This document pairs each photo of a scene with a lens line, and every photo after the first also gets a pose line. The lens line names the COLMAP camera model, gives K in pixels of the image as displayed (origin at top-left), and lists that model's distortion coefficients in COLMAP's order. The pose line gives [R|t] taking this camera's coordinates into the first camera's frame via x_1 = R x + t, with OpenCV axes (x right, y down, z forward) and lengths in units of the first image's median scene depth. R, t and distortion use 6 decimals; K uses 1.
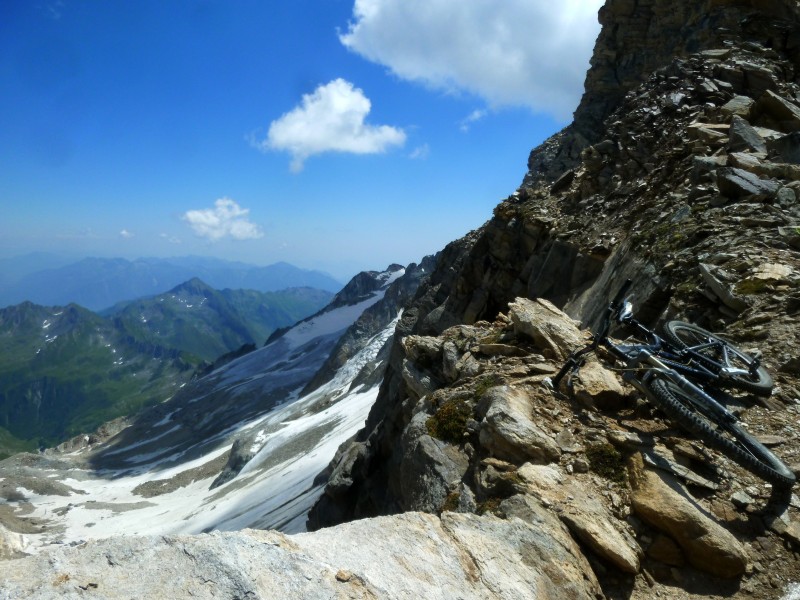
lens RADIAL K [[605.2, 0, 398.4], [0, 605.2, 304.0], [0, 0, 1]] dist [-0.044943, 0.011666]
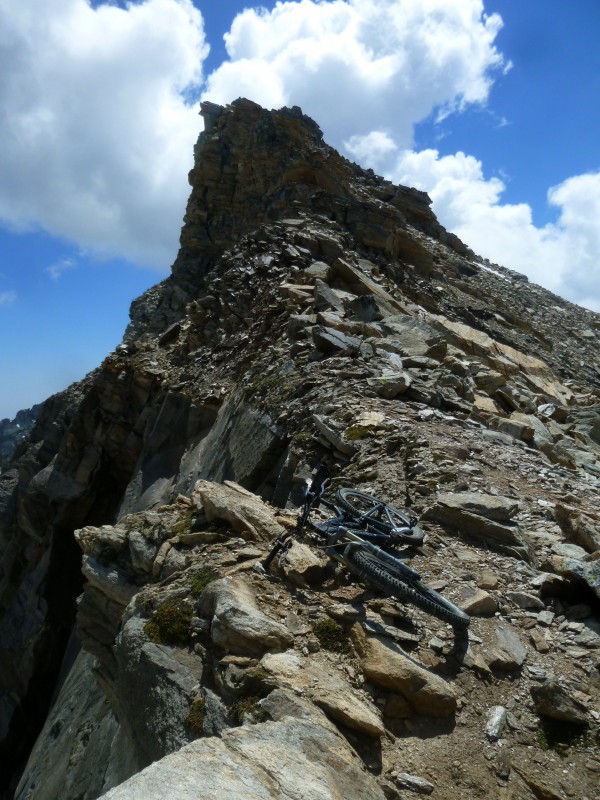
lens RADIAL K [[605.2, 0, 297.5], [0, 605.2, 398.2], [0, 0, 1]] dist [-0.044943, 0.011666]
pose [[0.885177, -0.046927, 0.462882, -0.120935], [0.086807, 0.994088, -0.065223, -0.064355], [-0.457085, 0.097915, 0.884017, 0.000224]]
